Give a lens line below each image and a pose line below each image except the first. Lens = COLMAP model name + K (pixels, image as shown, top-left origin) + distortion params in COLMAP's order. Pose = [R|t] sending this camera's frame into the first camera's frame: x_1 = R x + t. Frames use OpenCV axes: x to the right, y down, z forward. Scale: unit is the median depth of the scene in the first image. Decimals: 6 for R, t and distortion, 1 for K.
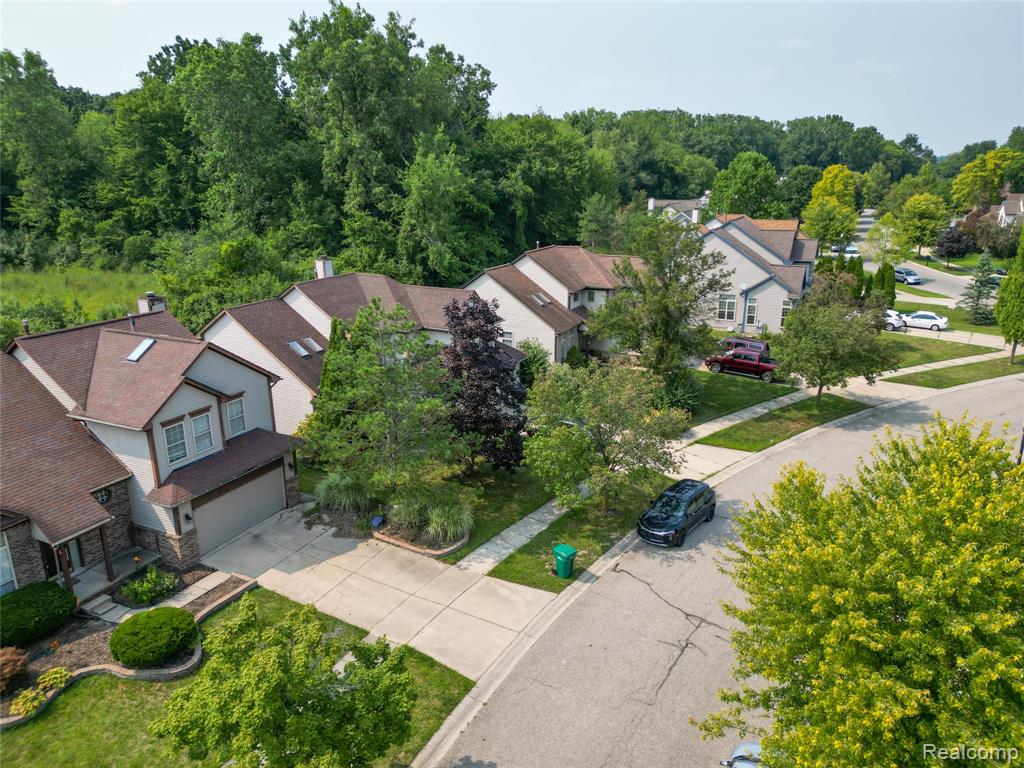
lens RADIAL K [[713.1, 0, 512.0], [0, 713.1, 384.0], [0, 0, 1]] dist [0.081208, -0.077155]
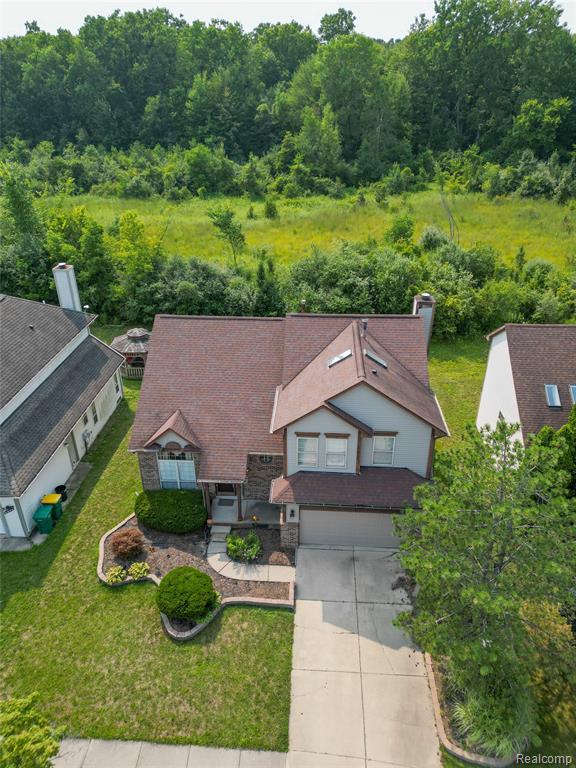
lens RADIAL K [[534.8, 0, 287.7], [0, 534.8, 391.4], [0, 0, 1]] dist [0.081208, -0.077155]
pose [[0.390284, 0.445198, -0.805901, 0.147072], [-0.265877, 0.892525, 0.364292, -0.294499], [0.881469, 0.072094, 0.466706, 0.582203]]
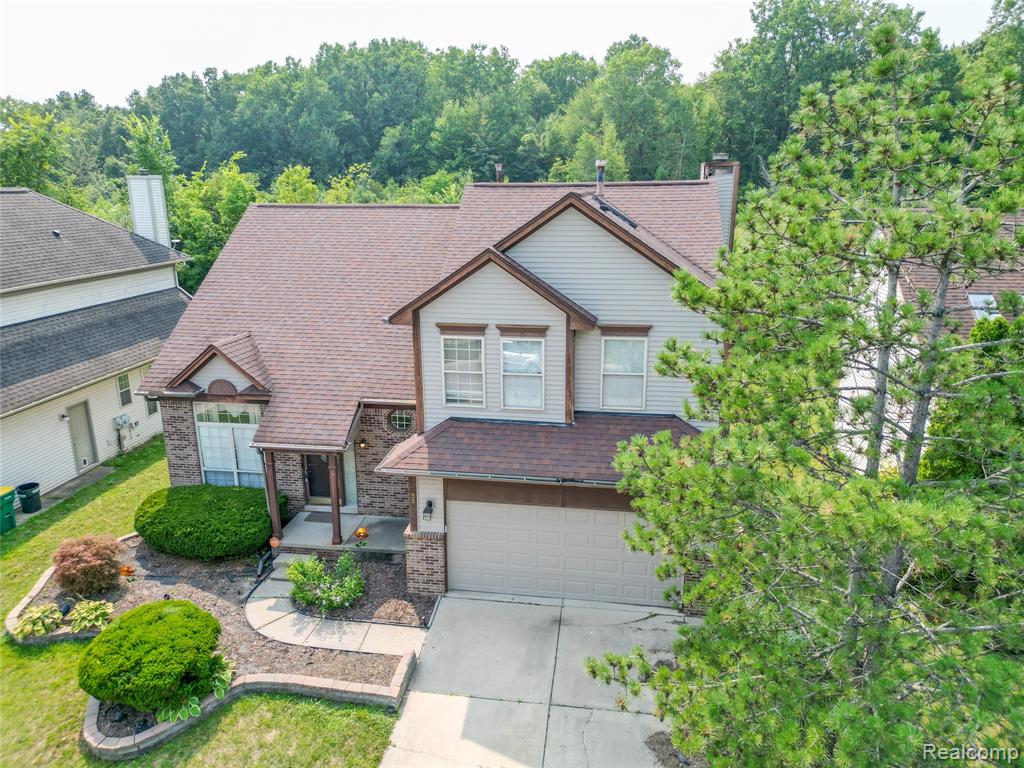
lens RADIAL K [[713.1, 0, 512.0], [0, 713.1, 384.0], [0, 0, 1]] dist [0.081208, -0.077155]
pose [[0.304752, 0.254738, -0.917734, 0.033474], [-0.273577, 0.946375, 0.171841, -0.009886], [0.912295, 0.198702, 0.358100, 0.846525]]
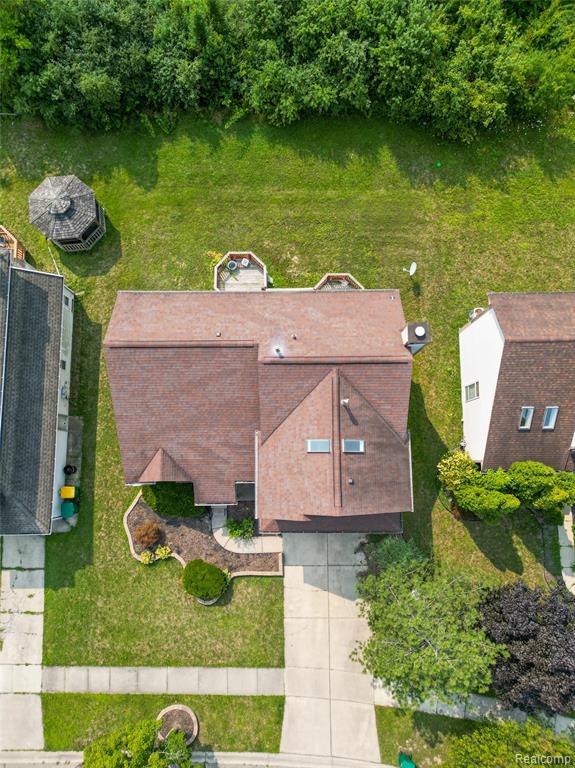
lens RADIAL K [[550.4, 0, 287.5], [0, 550.4, 384.0], [0, 0, 1]] dist [0.081827, -0.088683]
pose [[0.450904, 0.883751, -0.125177, -0.542198], [-0.253936, 0.261461, 0.931211, -0.885926], [0.855688, -0.388100, 0.342310, 0.752135]]
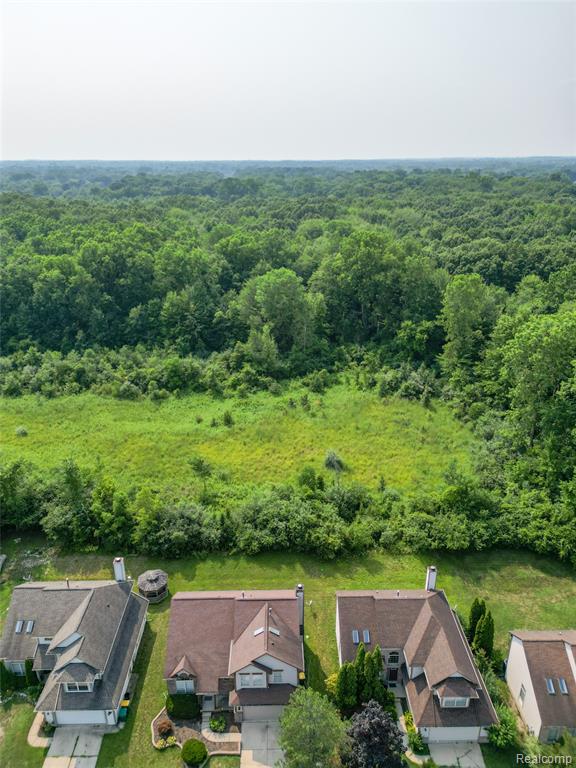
lens RADIAL K [[534.8, 0, 287.7], [0, 534.8, 391.4], [0, 0, 1]] dist [0.081208, -0.077155]
pose [[0.462895, 0.344176, -0.816867, 0.828292], [-0.255663, 0.934218, 0.248744, -1.394989], [0.848743, 0.093700, 0.520438, 0.030044]]
